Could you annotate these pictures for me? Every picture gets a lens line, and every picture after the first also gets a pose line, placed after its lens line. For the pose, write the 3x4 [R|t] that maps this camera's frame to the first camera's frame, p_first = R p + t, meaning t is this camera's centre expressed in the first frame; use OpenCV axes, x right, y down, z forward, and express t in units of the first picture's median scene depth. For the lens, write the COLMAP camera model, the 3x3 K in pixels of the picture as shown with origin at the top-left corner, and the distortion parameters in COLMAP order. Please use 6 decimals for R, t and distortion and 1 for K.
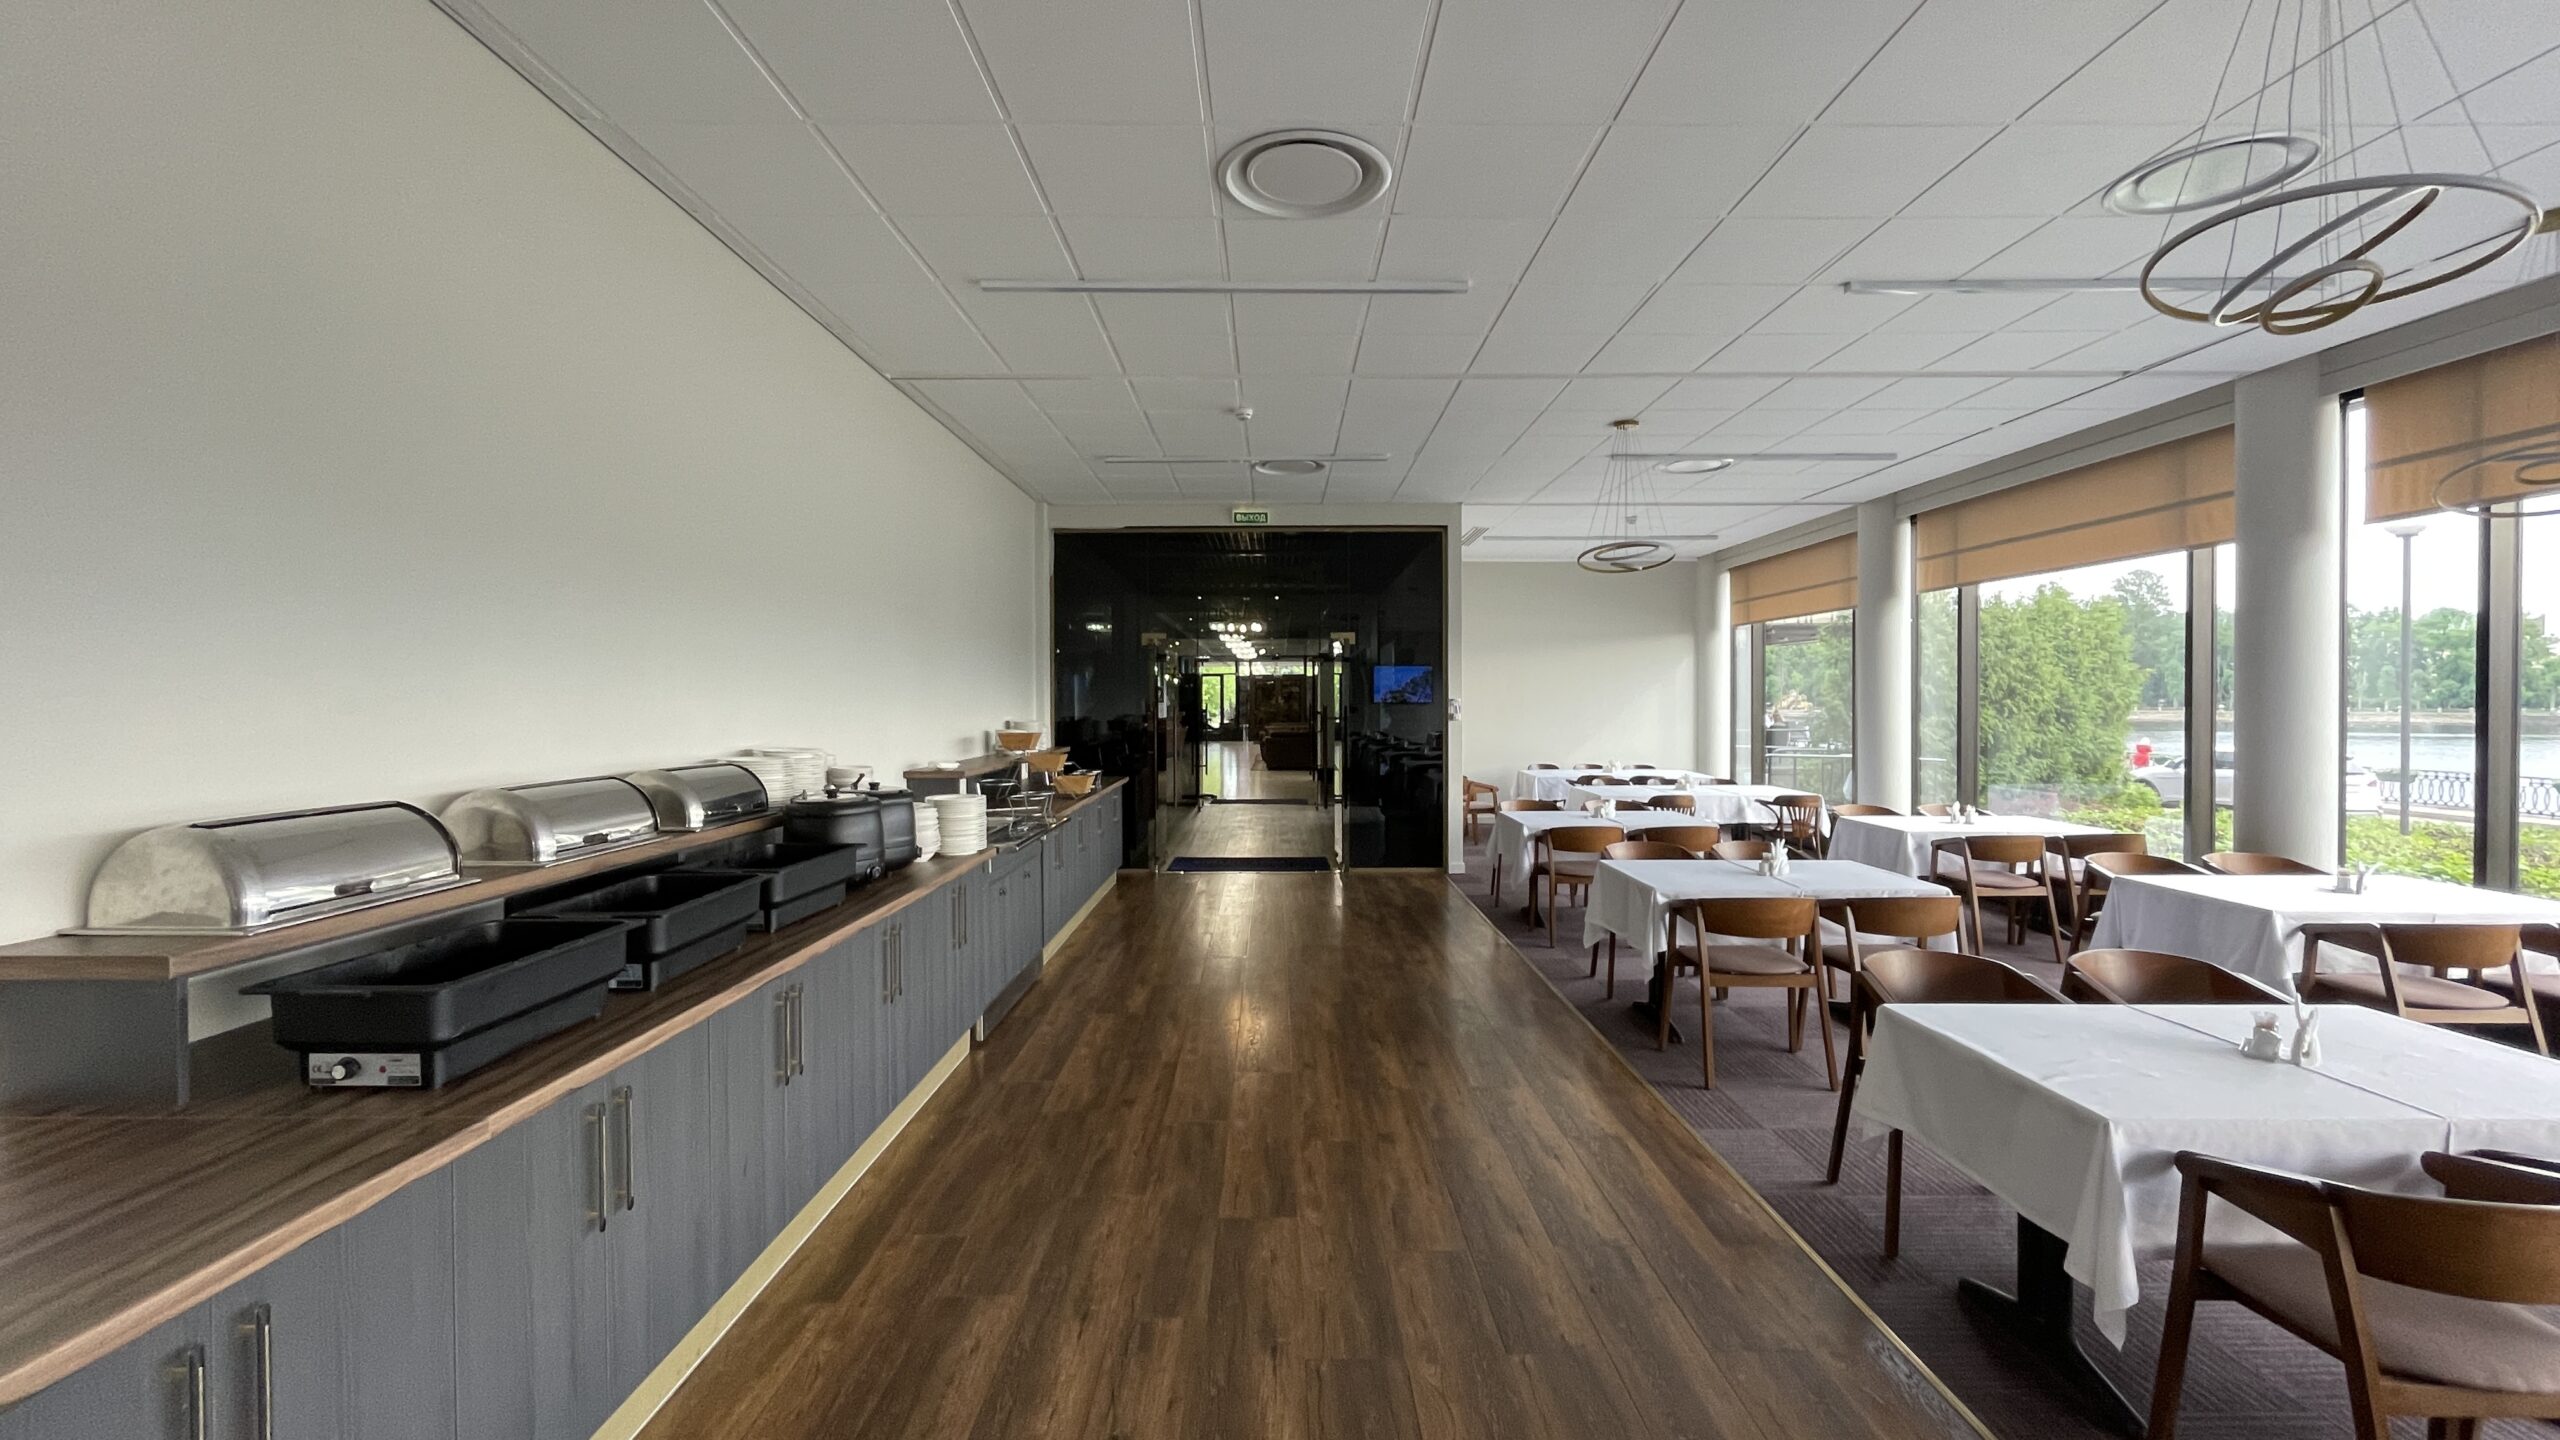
lens RADIAL K [[1036.8, 0, 1255.9], [0, 1036.8, 712.4], [0, 0, 1]] dist [-0.007238, -0.000090]
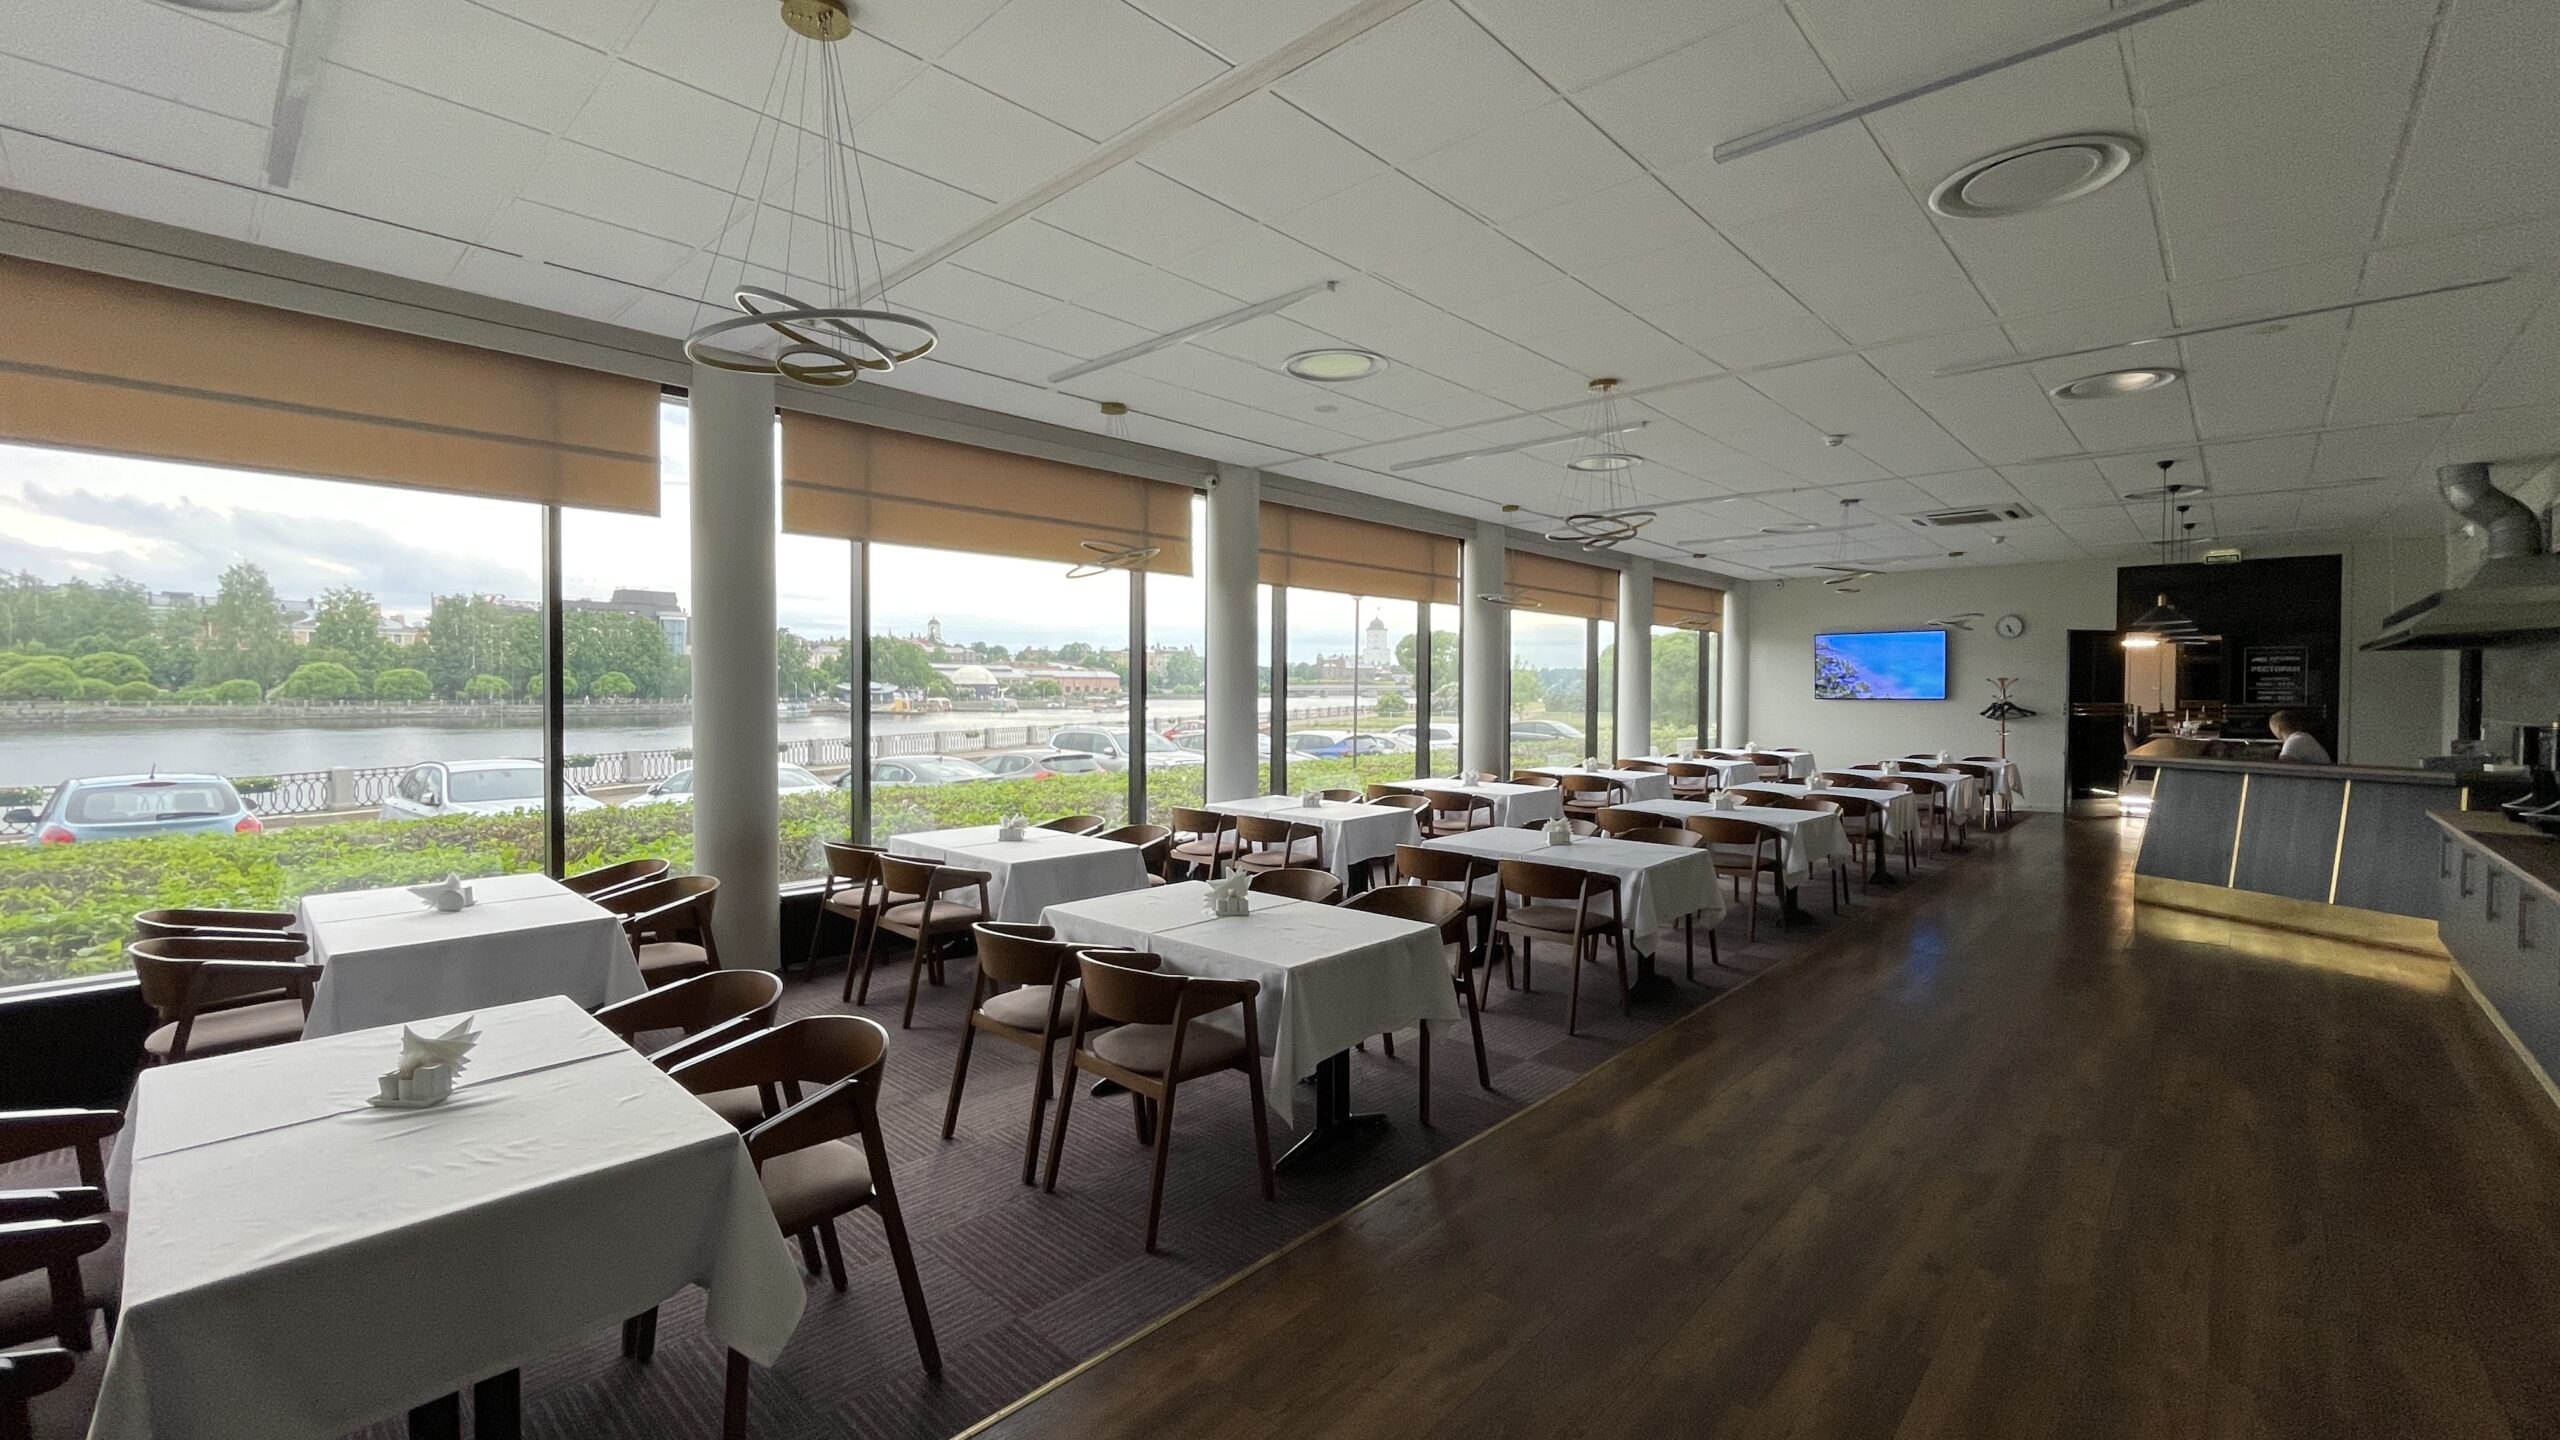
lens RADIAL K [[1036.8, 0, 1281.3], [0, 1036.8, 710.2], [0, 0, 1]] dist [-0.007238, -0.000090]
pose [[-0.742733, -0.013527, 0.669451, -0.079063], [0.006247, 0.999612, 0.027129, -0.026879], [-0.669559, 0.024332, -0.742360, 1.937185]]
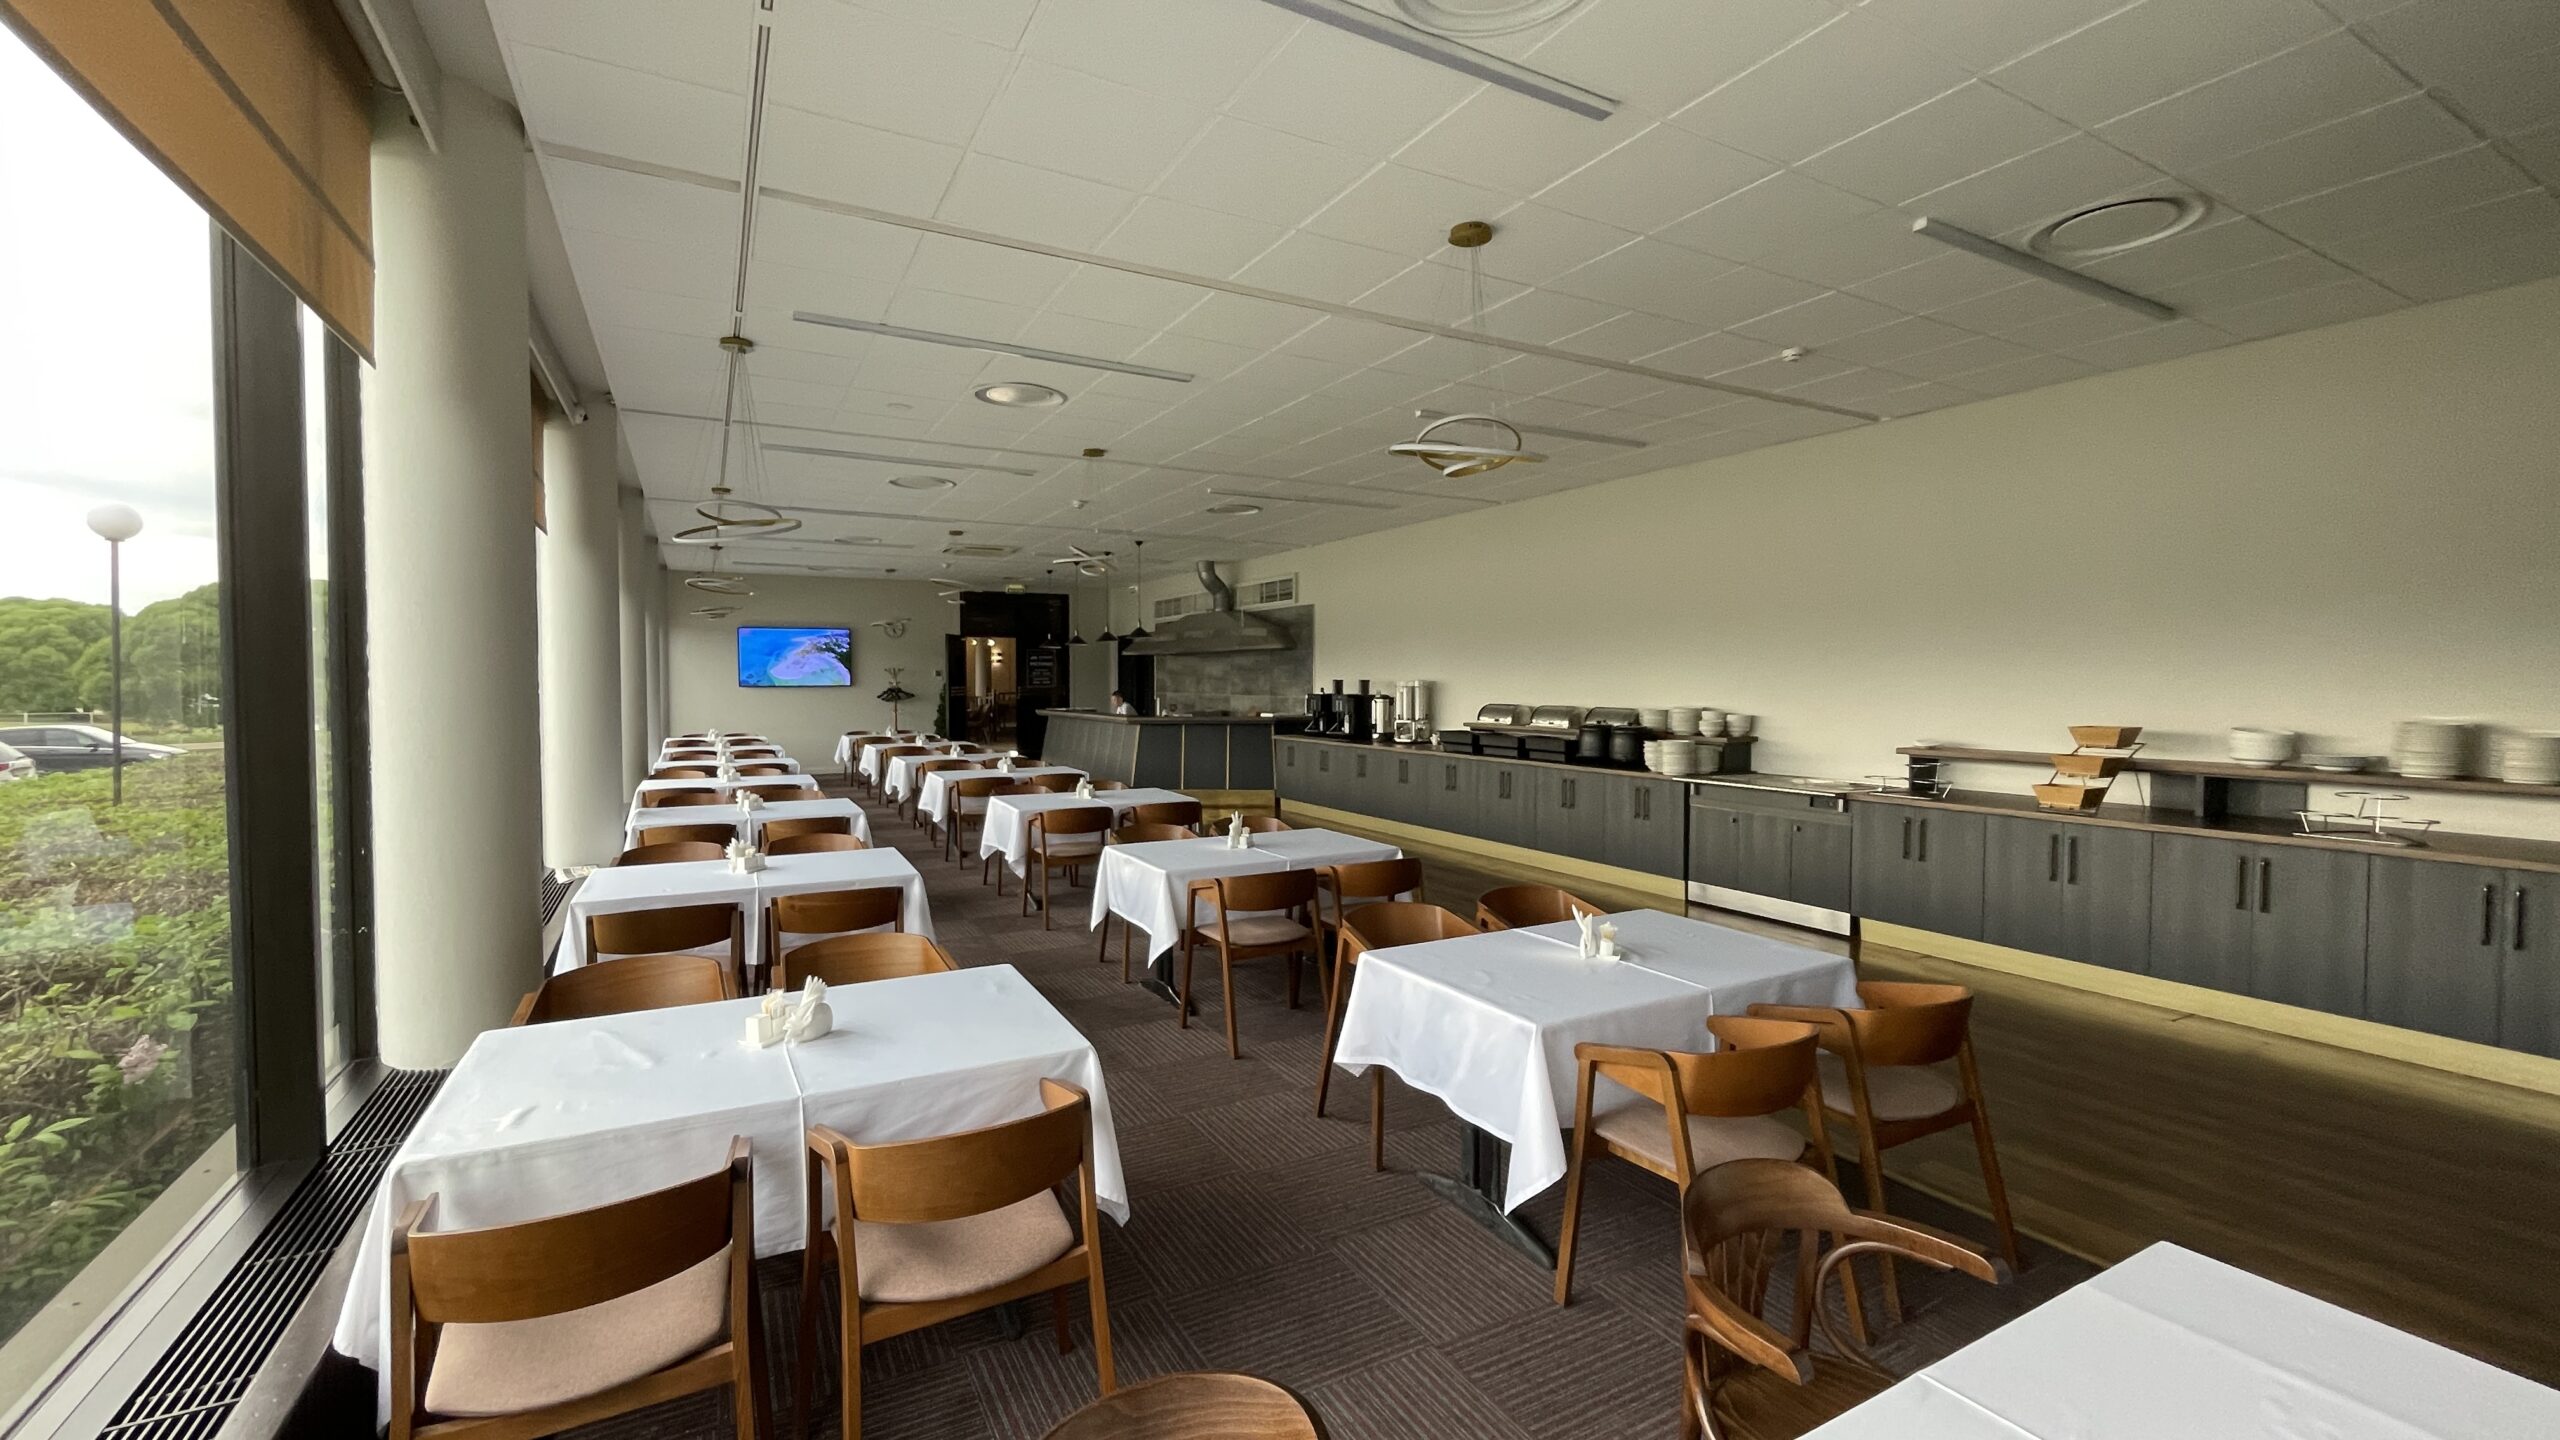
lens RADIAL K [[1036.8, 0, 1262.3], [0, 1036.8, 700.8], [0, 0, 1]] dist [-0.007238, -0.000090]
pose [[-0.871926, 0.014278, -0.489429, 1.259779], [-0.002406, 0.999438, 0.033443, -0.040377], [0.489631, 0.030337, -0.871402, 2.422171]]
